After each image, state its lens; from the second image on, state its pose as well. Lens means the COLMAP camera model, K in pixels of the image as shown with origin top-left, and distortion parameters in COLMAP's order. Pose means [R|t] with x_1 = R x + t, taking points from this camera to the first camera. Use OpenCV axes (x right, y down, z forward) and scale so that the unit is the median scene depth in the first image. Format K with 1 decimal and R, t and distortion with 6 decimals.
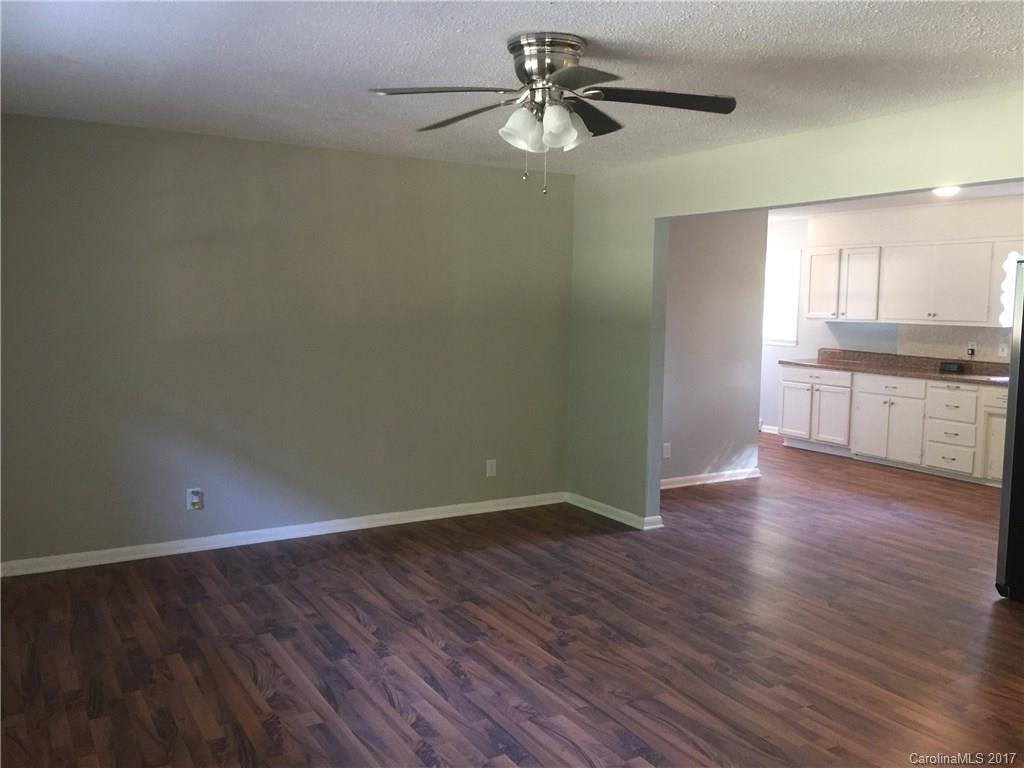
lens RADIAL K [[882.1, 0, 519.4], [0, 882.1, 389.5], [0, 0, 1]] dist [0.036782, -0.006078]
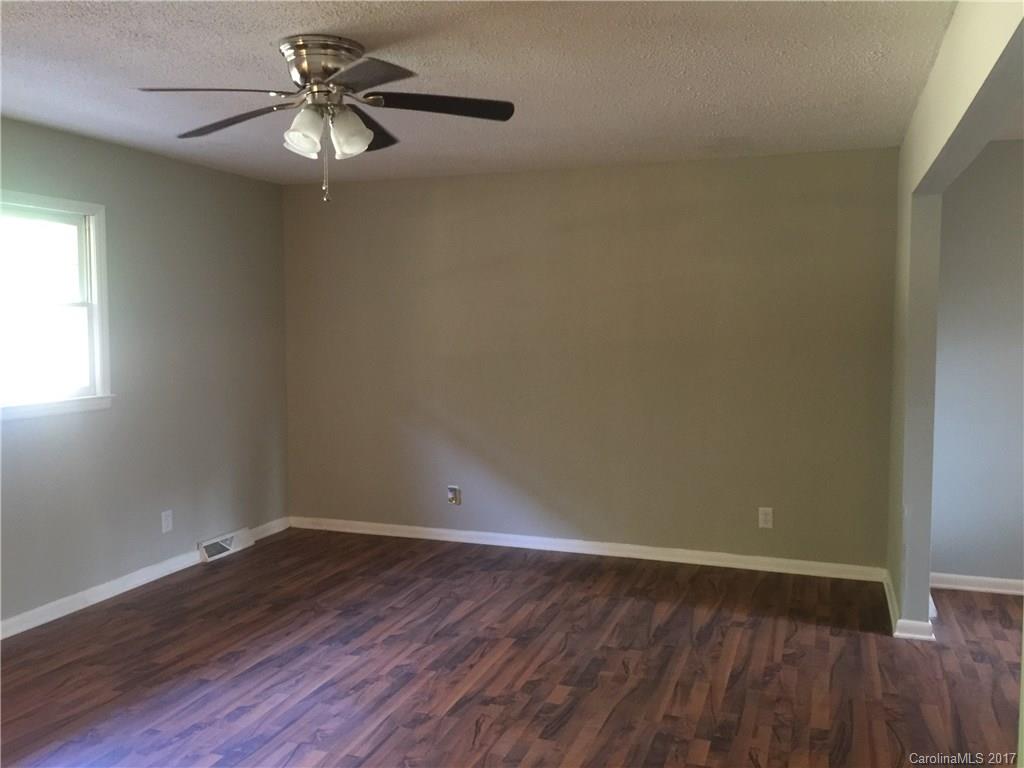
lens RADIAL K [[882.1, 0, 516.3], [0, 882.1, 377.7], [0, 0, 1]] dist [0.036782, -0.006078]
pose [[0.634316, 0.042198, -0.771921, 0.694289], [-0.072181, 0.997380, -0.004791, -0.035334], [0.769697, 0.058757, 0.635700, 0.404491]]
